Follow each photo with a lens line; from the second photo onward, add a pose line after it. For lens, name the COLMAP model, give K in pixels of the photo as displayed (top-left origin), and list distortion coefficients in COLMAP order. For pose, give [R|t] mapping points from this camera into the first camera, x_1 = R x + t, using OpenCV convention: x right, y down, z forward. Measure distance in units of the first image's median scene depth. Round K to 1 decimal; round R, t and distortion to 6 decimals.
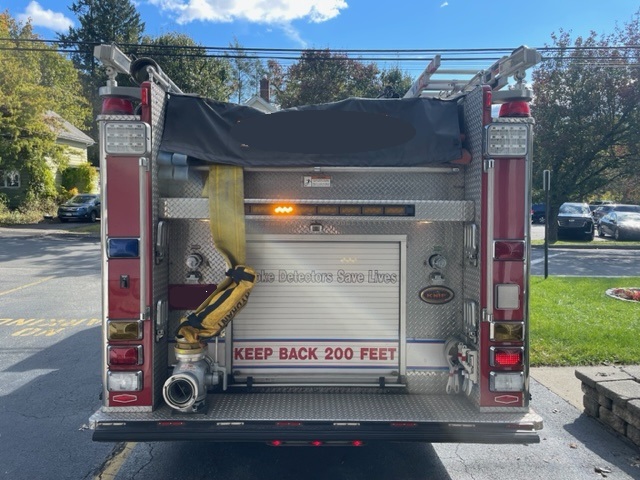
lens RADIAL K [[486.1, 0, 322.6], [0, 486.1, 239.2], [0, 0, 1]] dist [0.099707, -0.129505]
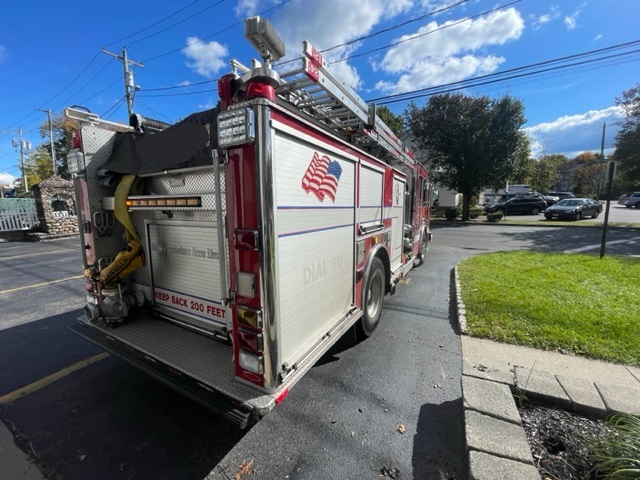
lens RADIAL K [[260.9, 0, 312.8], [0, 260.9, 243.5], [0, 0, 1]] dist [-0.001362, -0.000049]
pose [[0.859789, 0.057295, -0.507425, 0.686423], [-0.008375, 0.995134, 0.098173, -0.020759], [0.510581, -0.080158, 0.856085, 0.544457]]
